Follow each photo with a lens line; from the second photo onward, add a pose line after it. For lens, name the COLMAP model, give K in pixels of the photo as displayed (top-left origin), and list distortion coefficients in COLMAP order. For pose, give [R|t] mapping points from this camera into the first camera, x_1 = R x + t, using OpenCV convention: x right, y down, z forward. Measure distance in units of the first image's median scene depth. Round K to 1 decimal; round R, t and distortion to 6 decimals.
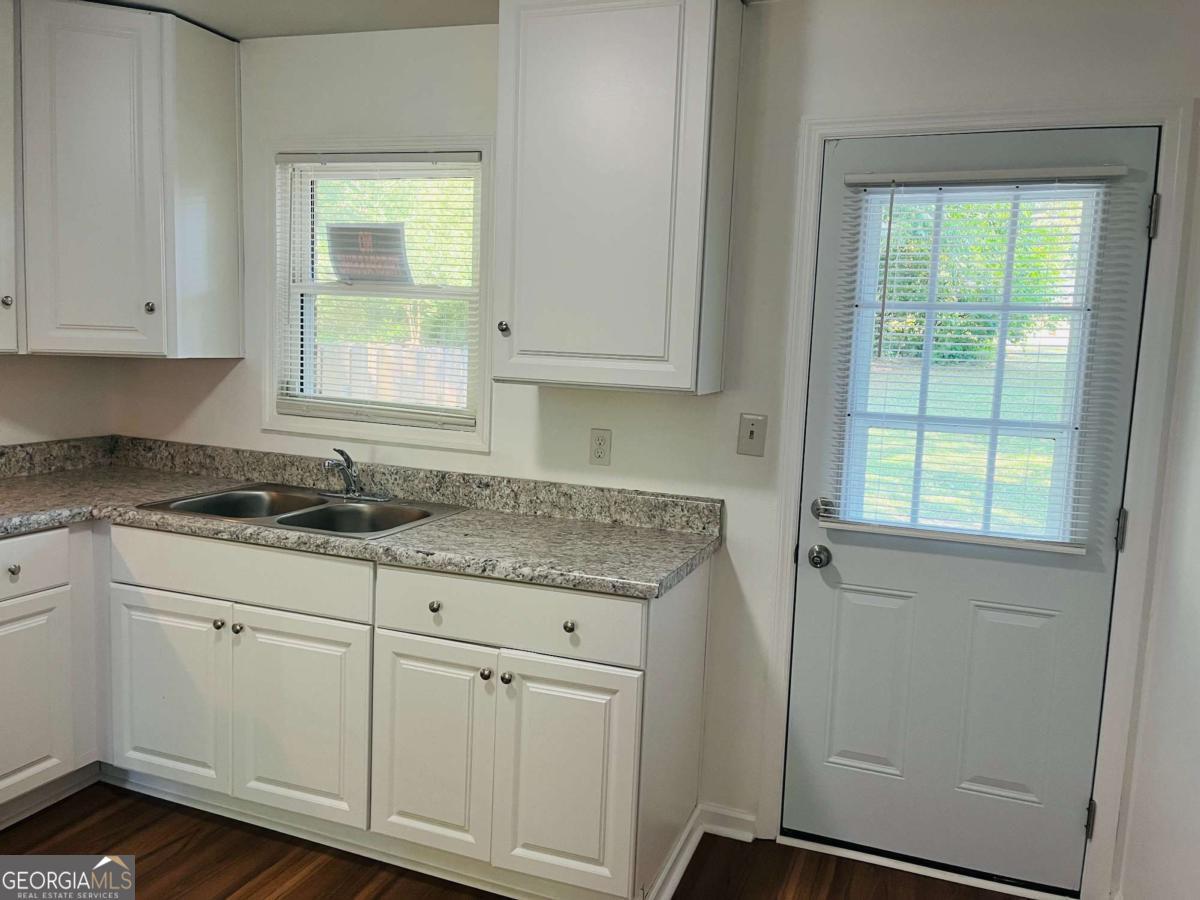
lens RADIAL K [[908.9, 0, 607.9], [0, 908.9, 446.9], [0, 0, 1]] dist [0.080584, -0.093205]
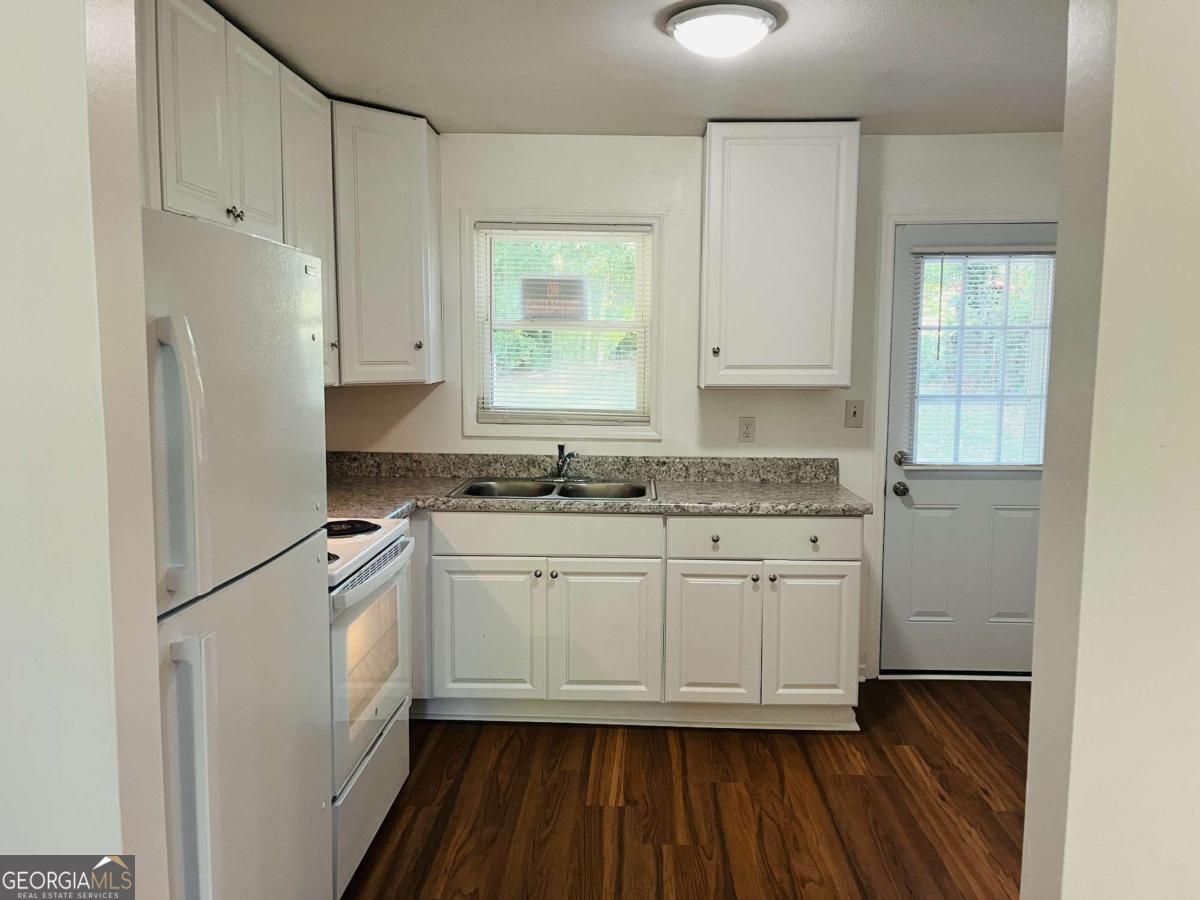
lens RADIAL K [[908.9, 0, 609.8], [0, 908.9, 441.9], [0, 0, 1]] dist [0.080584, -0.093205]
pose [[0.946861, -0.069916, 0.313951, -0.700037], [0.072318, 0.997374, 0.004004, -0.002217], [-0.313406, 0.018913, 0.949431, -0.318384]]
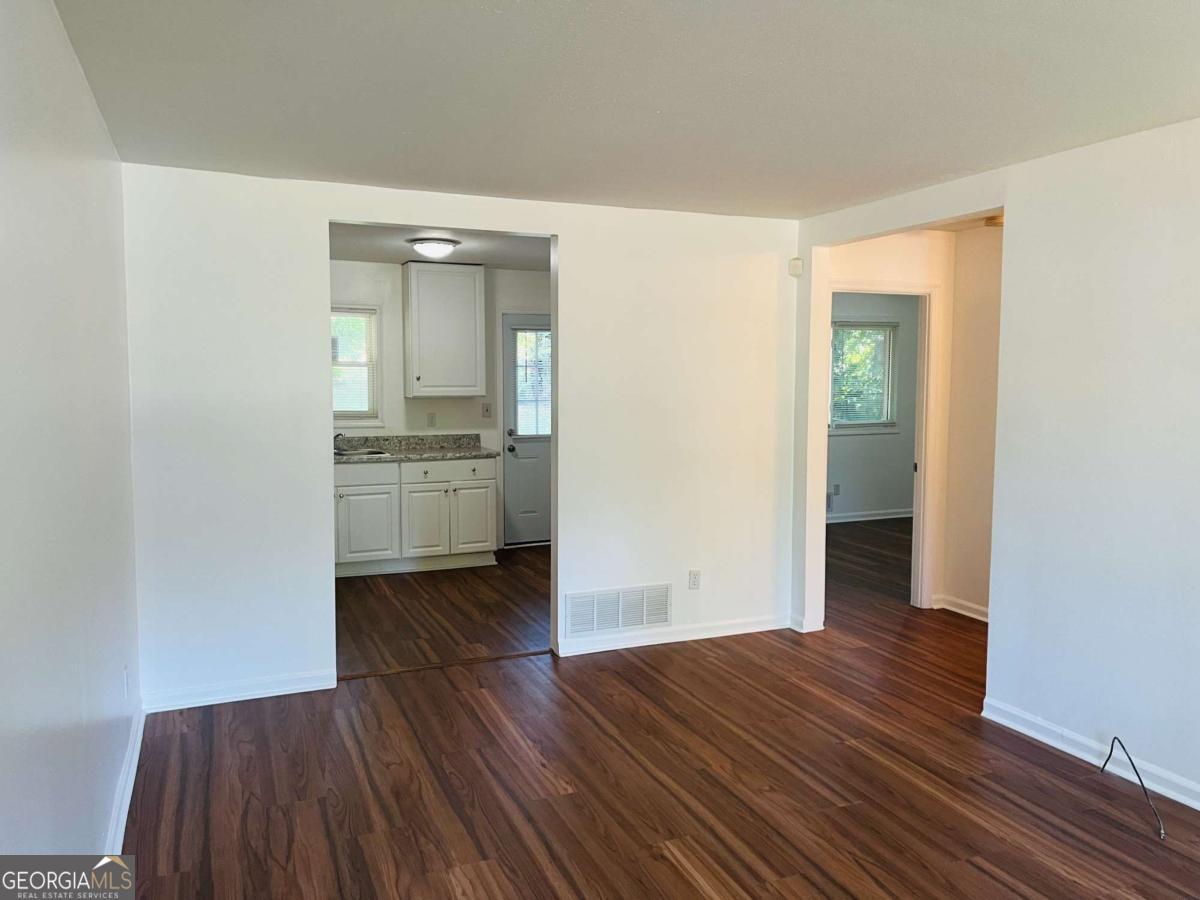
lens RADIAL K [[908.9, 0, 619.6], [0, 908.9, 434.6], [0, 0, 1]] dist [0.080584, -0.093205]
pose [[0.716523, -0.090269, 0.691698, -1.545455], [0.109139, 0.993887, 0.016649, 0.061347], [-0.688973, 0.063562, 0.721995, -1.385747]]
